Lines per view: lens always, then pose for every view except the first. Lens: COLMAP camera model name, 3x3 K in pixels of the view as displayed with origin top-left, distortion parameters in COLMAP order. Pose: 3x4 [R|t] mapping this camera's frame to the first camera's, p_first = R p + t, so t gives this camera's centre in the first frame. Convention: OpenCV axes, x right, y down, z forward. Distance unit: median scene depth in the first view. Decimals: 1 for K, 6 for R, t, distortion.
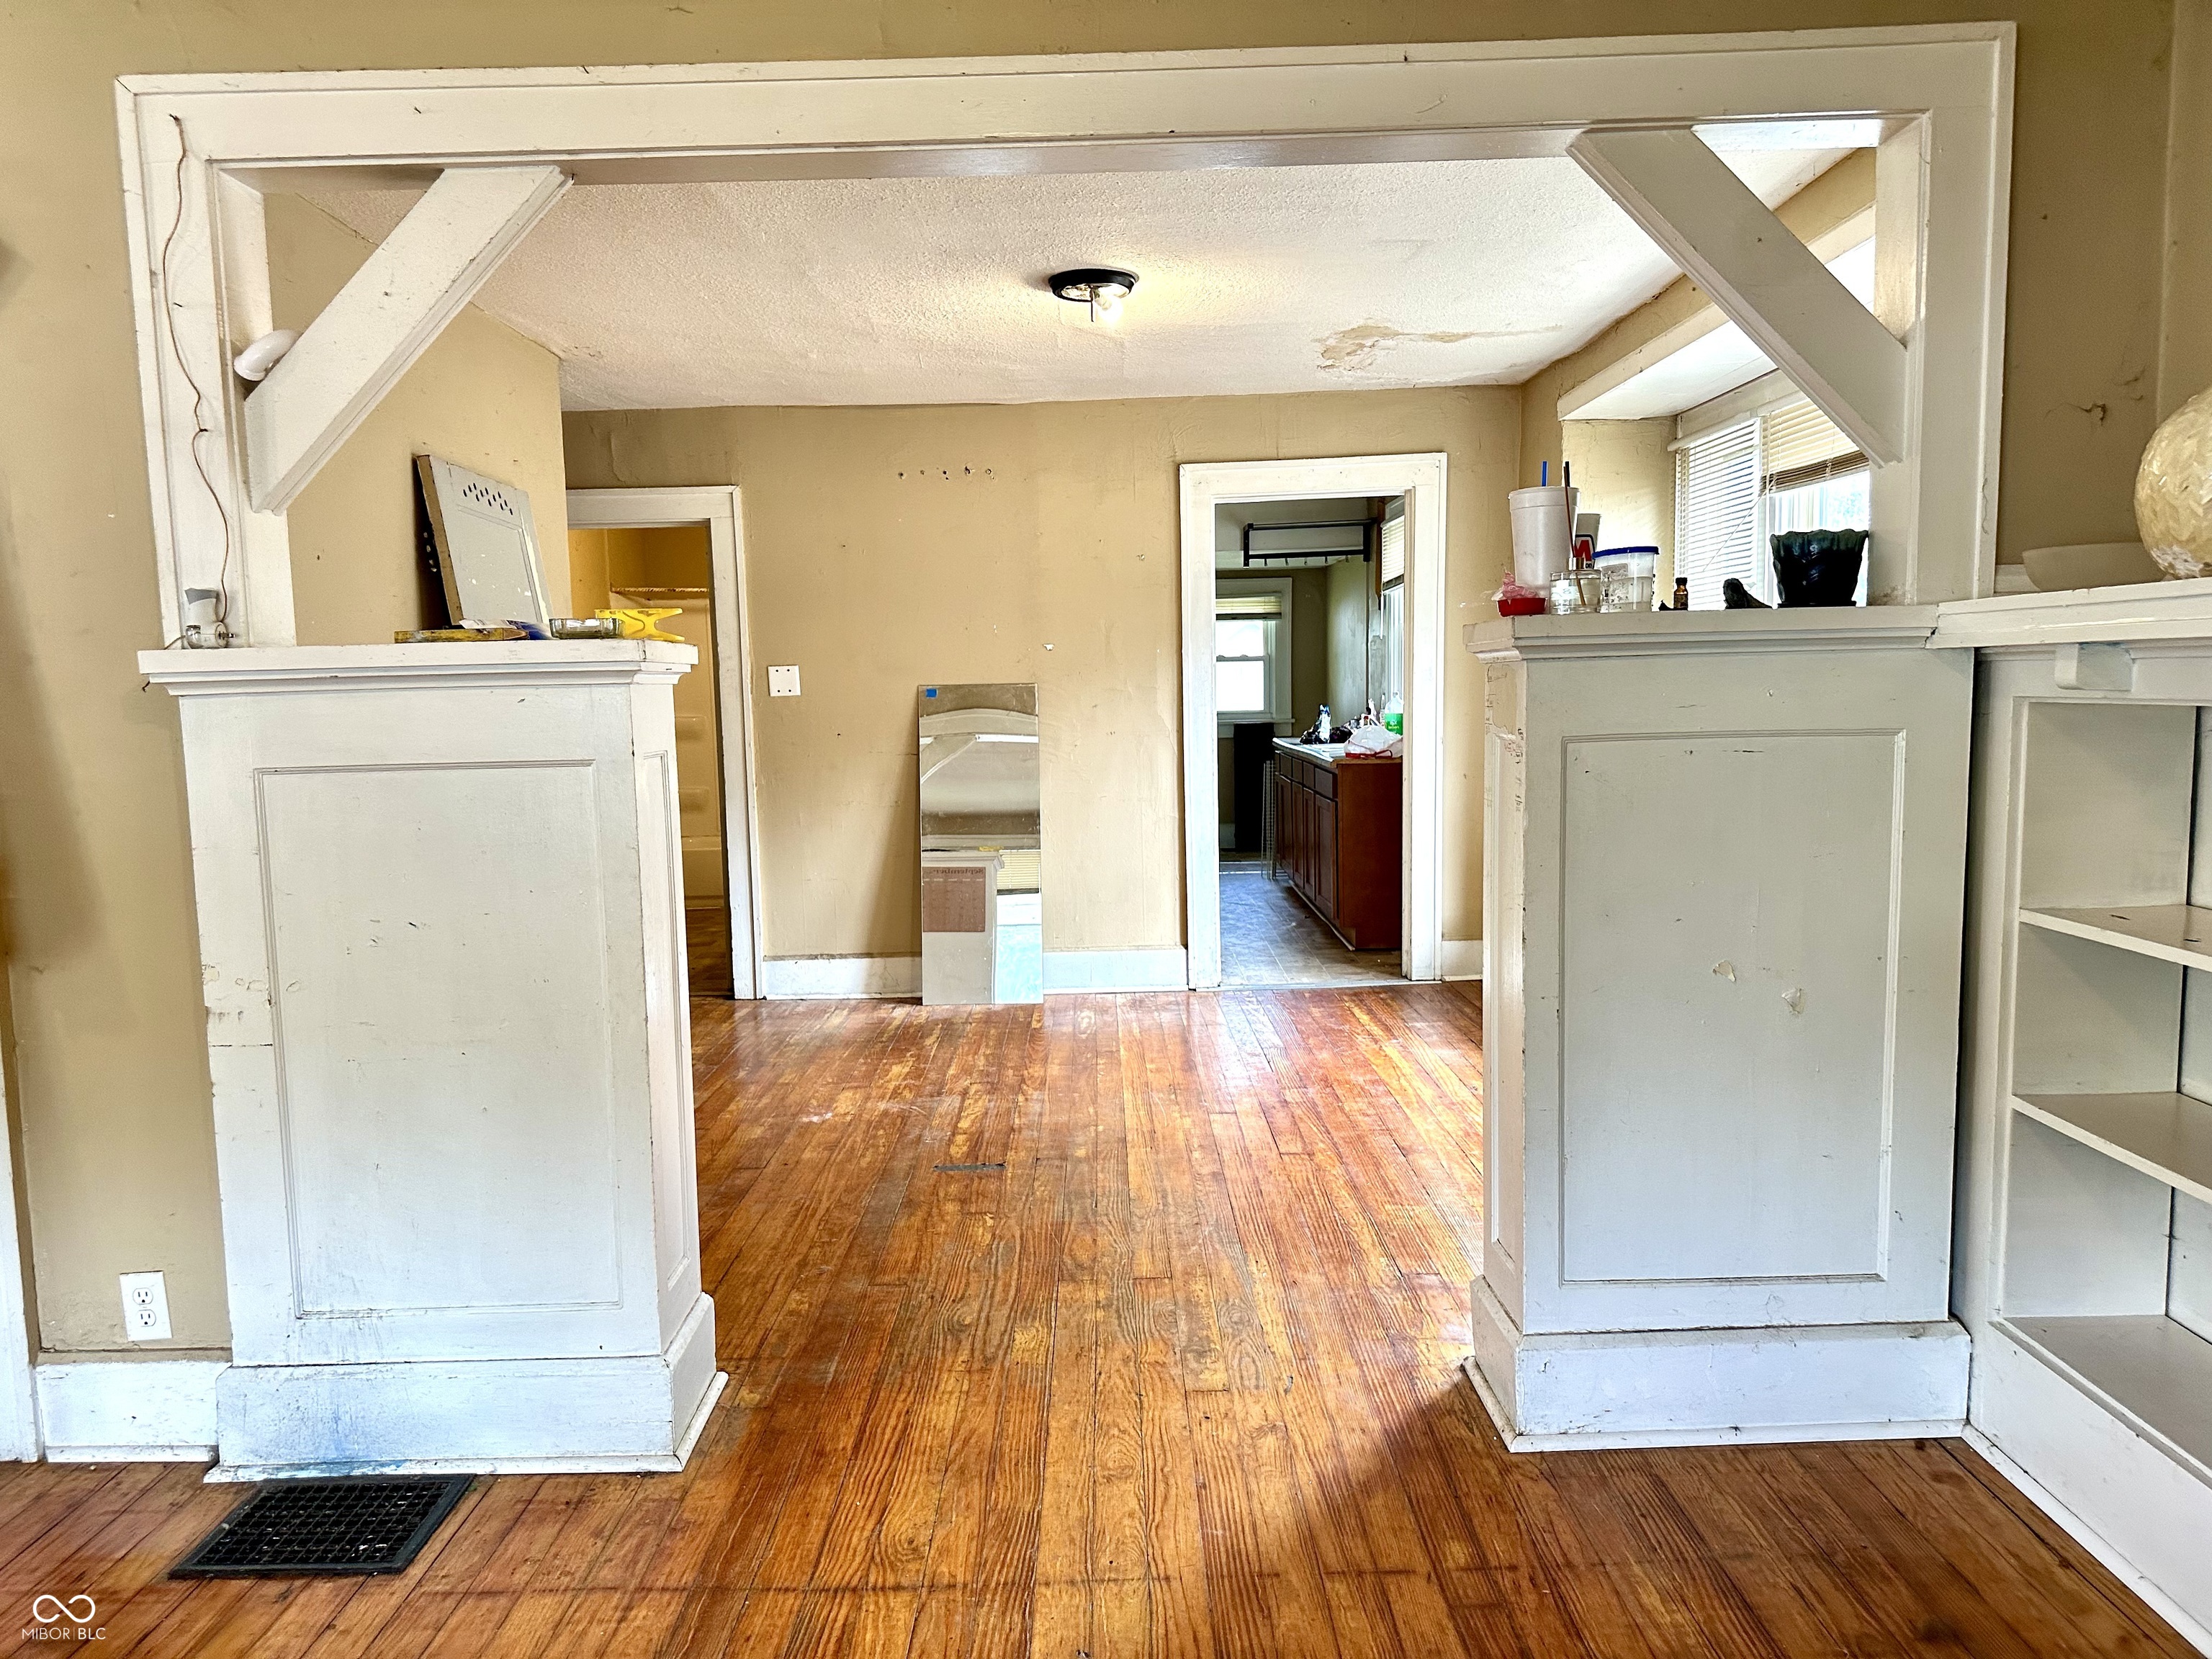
lens RADIAL K [[1552.9, 0, 1088.6], [0, 1552.9, 833.0], [0, 0, 1]] dist [0.043290, -0.054997]
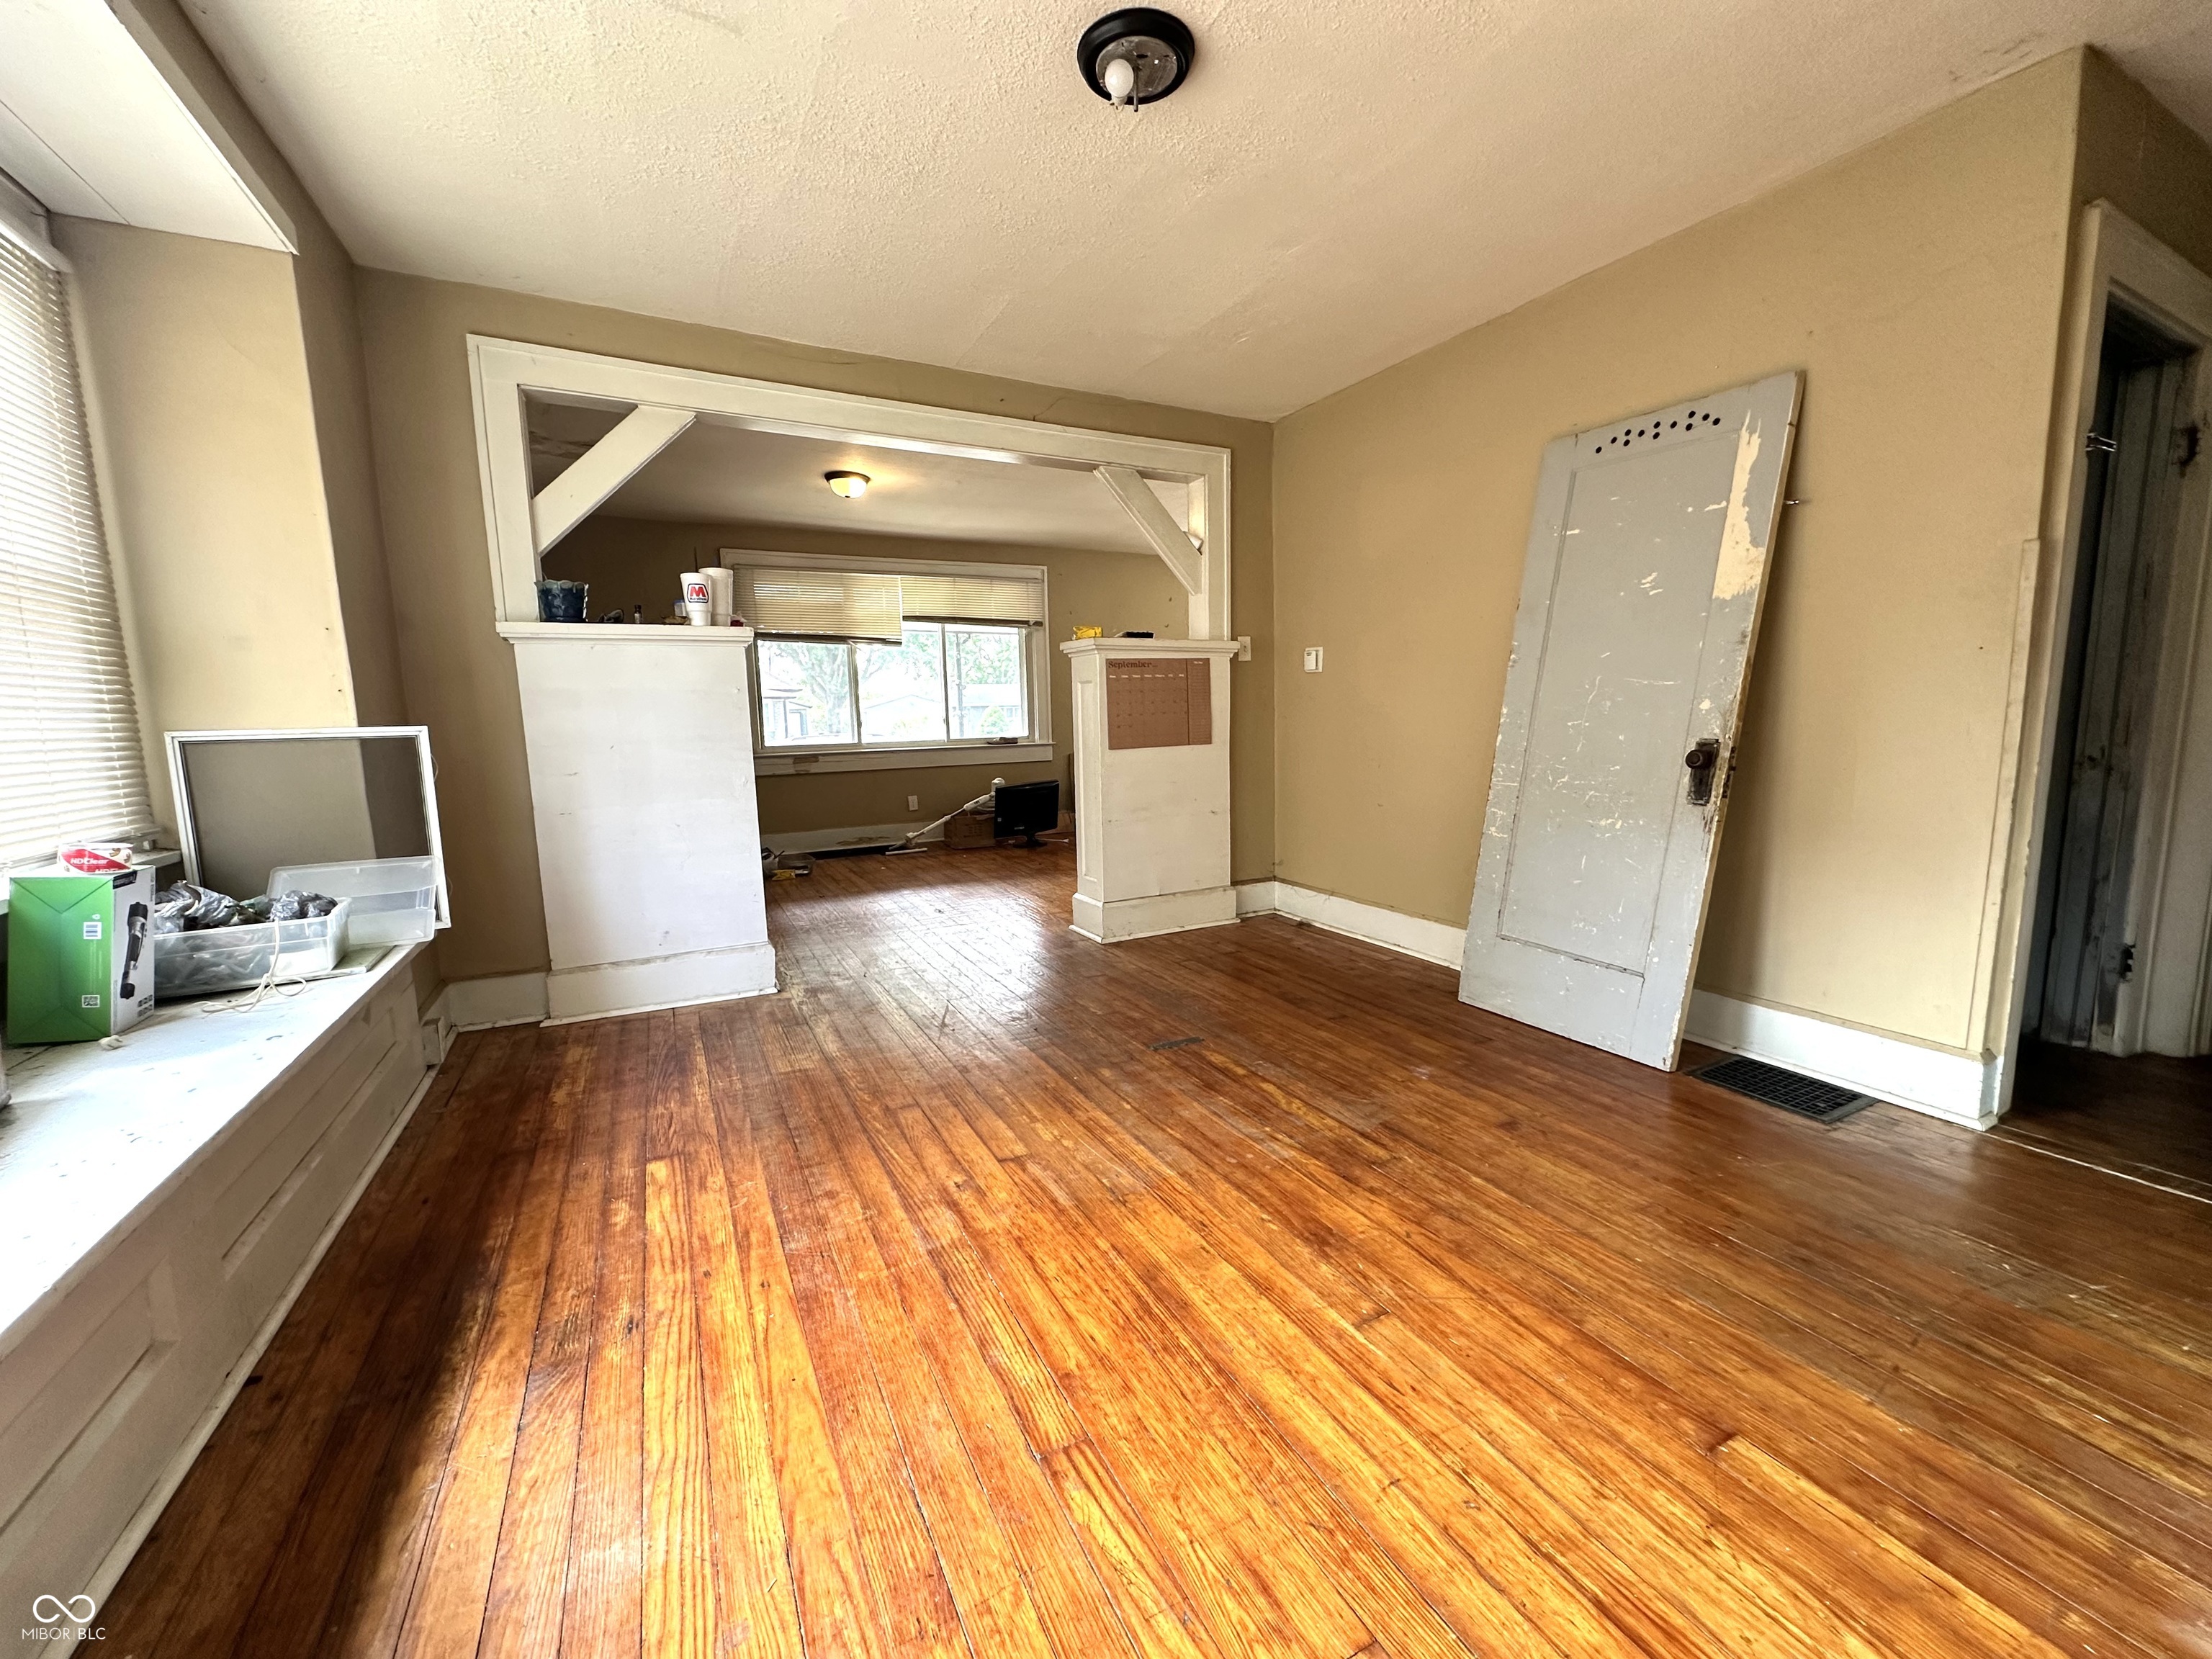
lens RADIAL K [[885.2, 0, 1102.6], [0, 885.2, 826.6], [0, 0, 1]] dist [-0.002796, -0.000089]
pose [[-0.887769, 0.100679, -0.449144, 0.397455], [-0.003014, 0.974493, 0.224397, -0.146080], [0.460280, 0.200566, -0.864821, 2.357427]]
